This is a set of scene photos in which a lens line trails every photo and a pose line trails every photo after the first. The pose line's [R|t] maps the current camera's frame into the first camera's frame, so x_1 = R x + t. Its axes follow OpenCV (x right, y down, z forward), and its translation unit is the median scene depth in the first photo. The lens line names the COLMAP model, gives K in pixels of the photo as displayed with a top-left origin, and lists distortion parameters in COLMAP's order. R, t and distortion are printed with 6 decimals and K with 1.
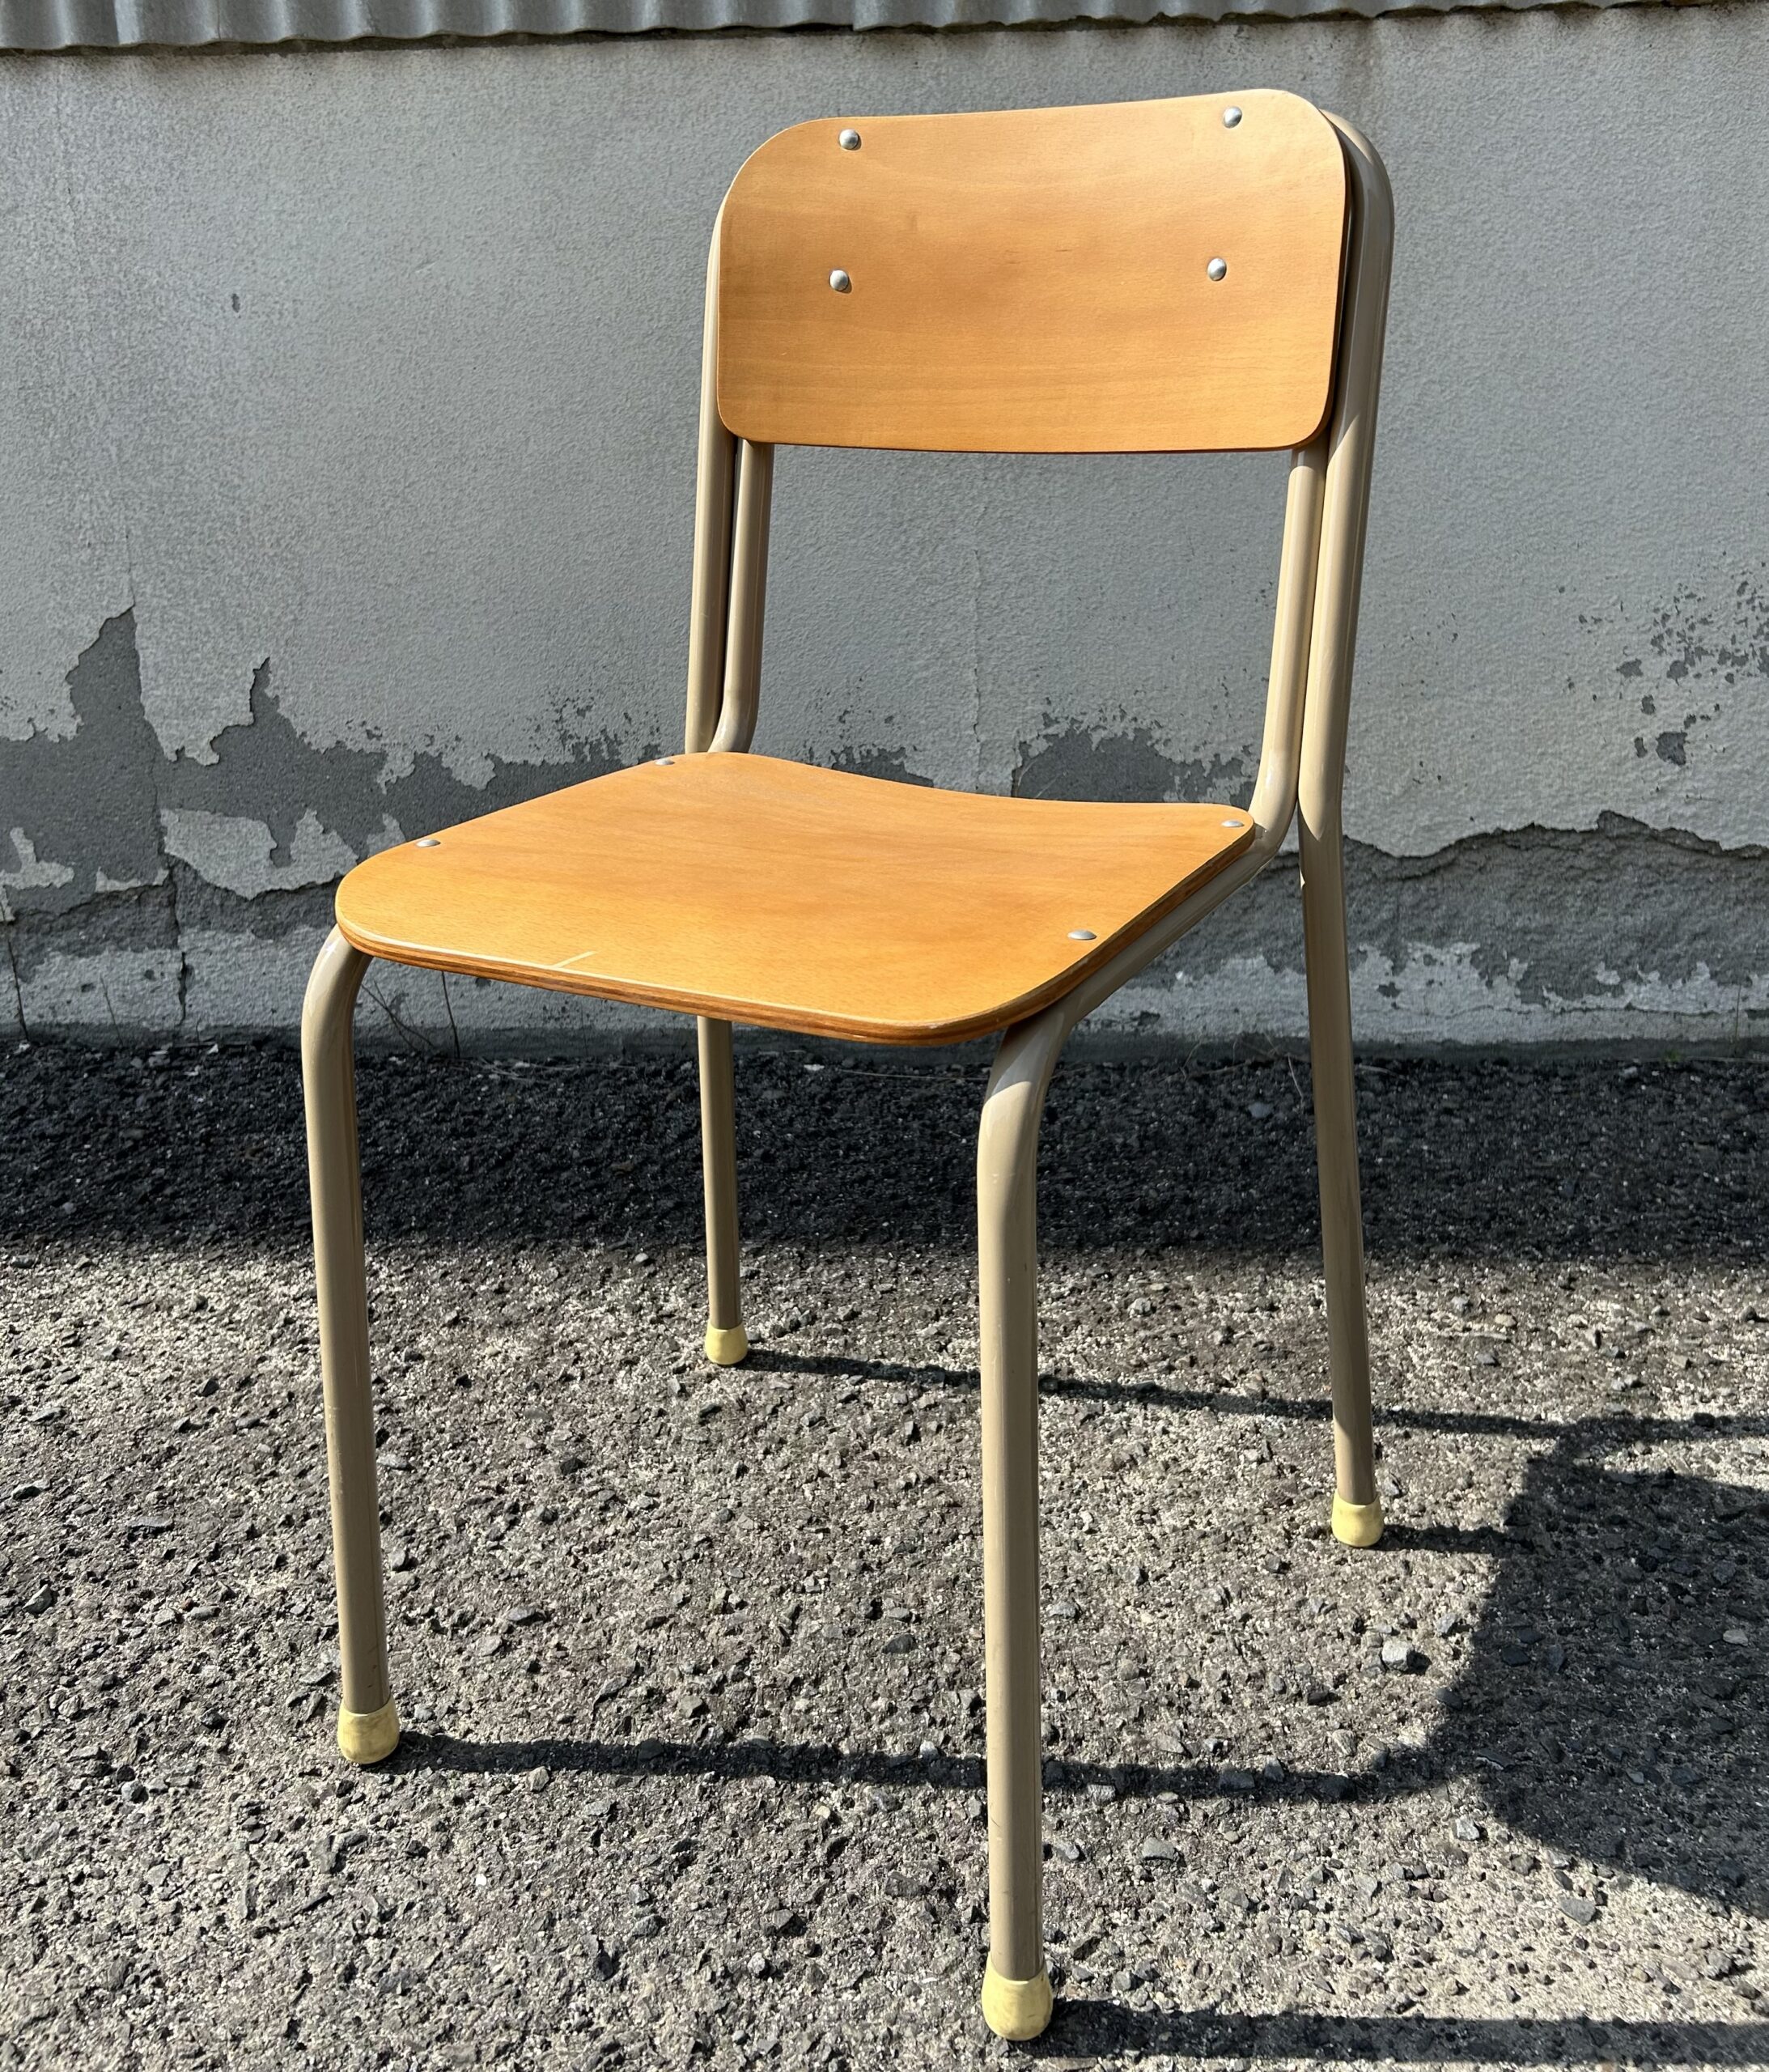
lens RADIAL K [[1899.4, 0, 911.8], [0, 1899.4, 896.3], [0, 0, 1]] dist [0.027241, -0.022894]
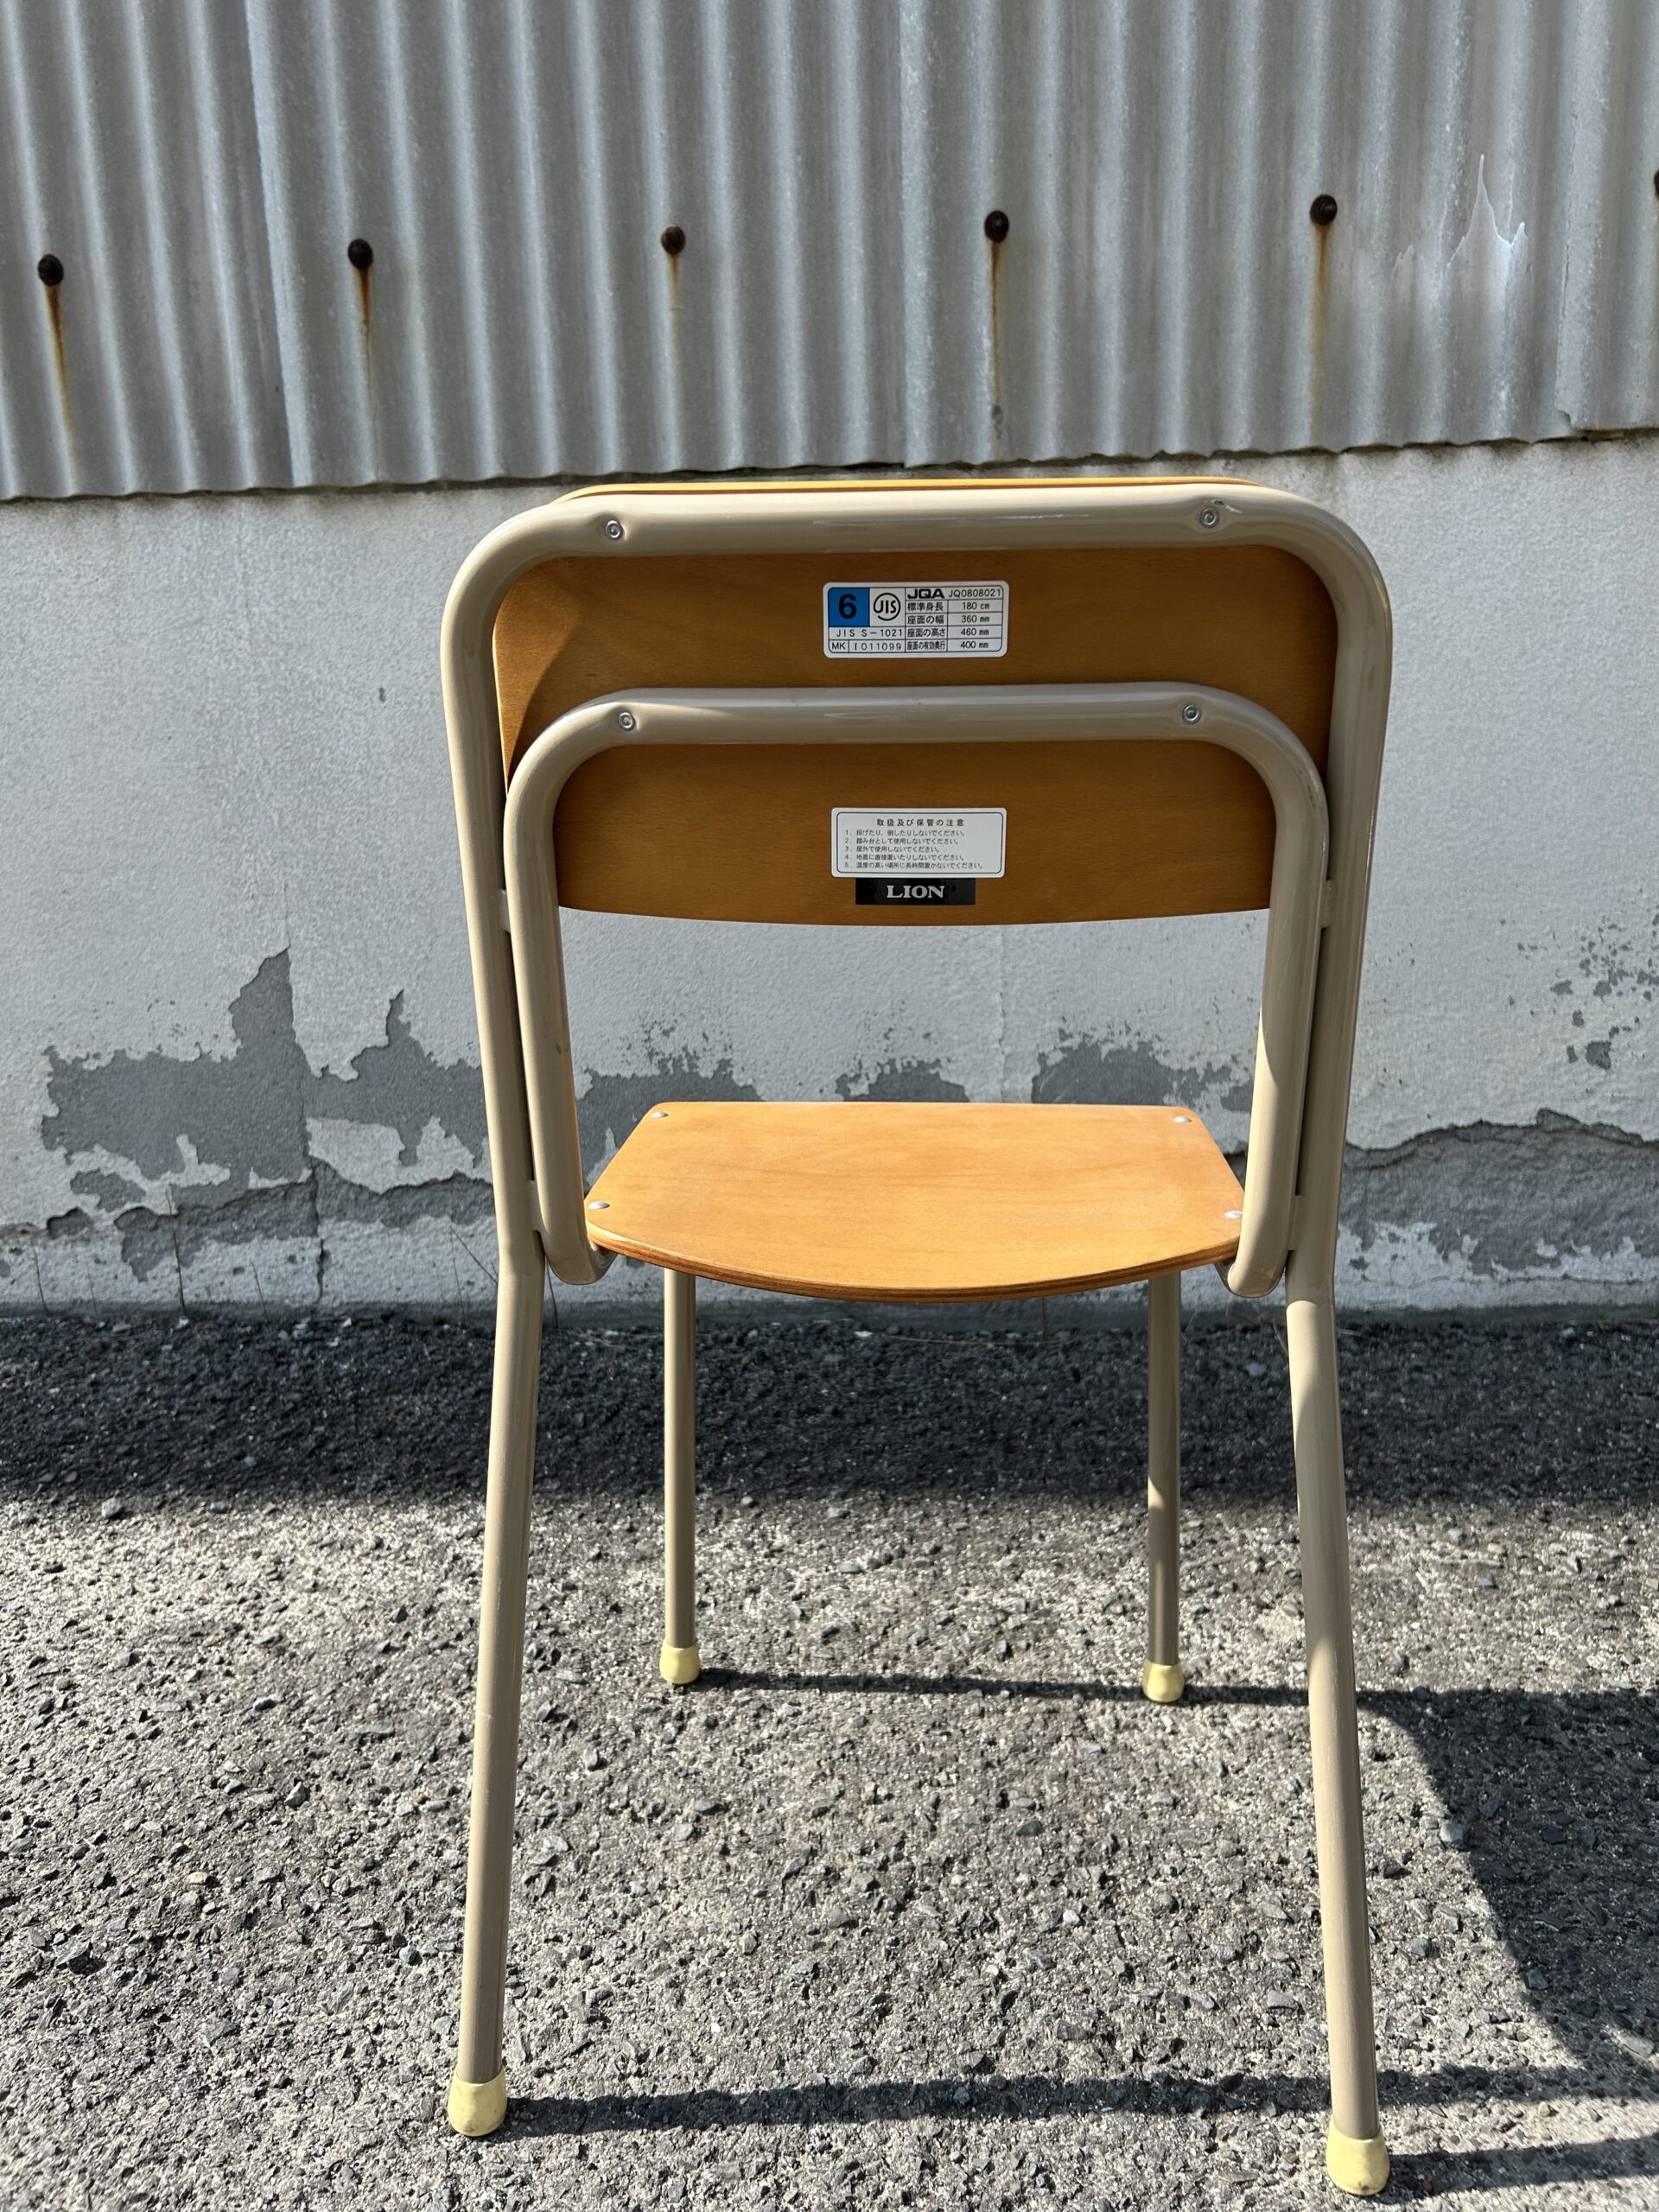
lens RADIAL K [[1693.7, 0, 818.3], [0, 1693.7, 1092.5], [0, 0, 1]] dist [0.015096, -0.005258]
pose [[0.999944, -0.009248, -0.005138, -0.114298], [0.008994, 0.998836, -0.047384, -0.014253], [0.005570, 0.047336, 0.998864, -0.068242]]
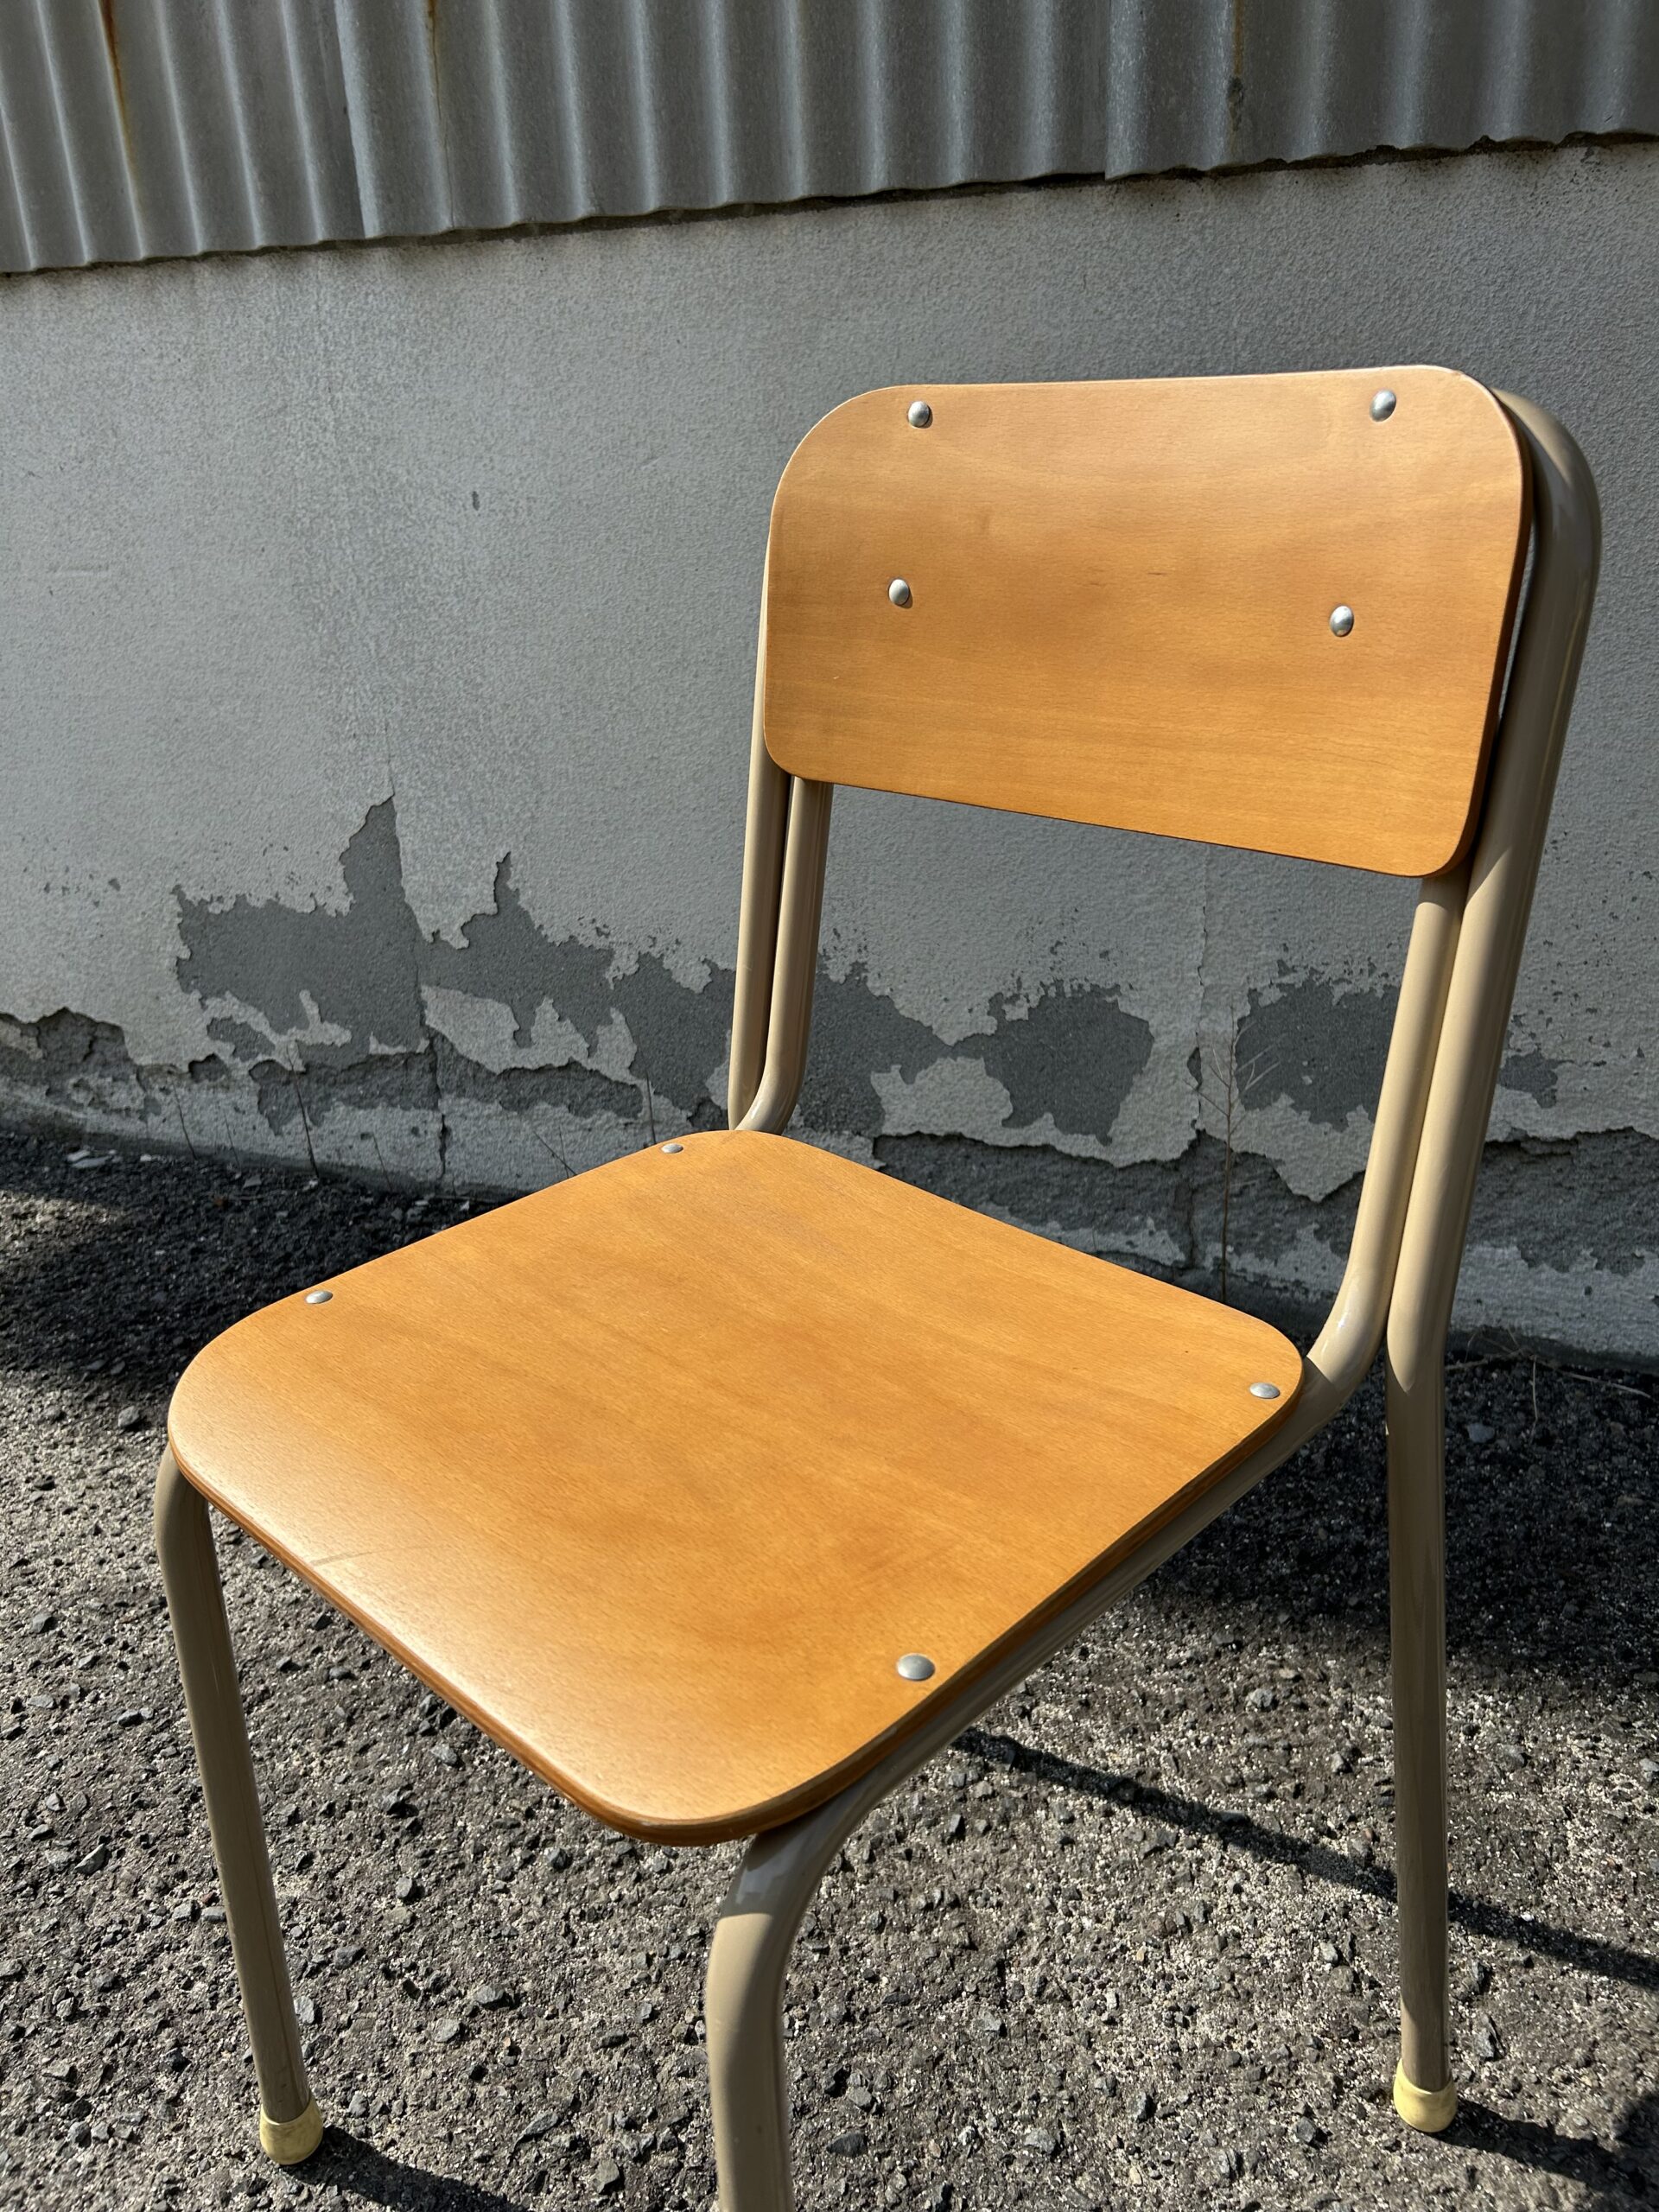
lens RADIAL K [[1687.3, 0, 810.9], [0, 1687.3, 1122.1], [0, 0, 1]] dist [0.040296, -0.045071]
pose [[0.953799, 0.099396, -0.283526, 0.141632], [-0.061701, 0.988378, 0.138932, -0.180417], [0.294040, -0.115020, 0.948847, 0.249507]]
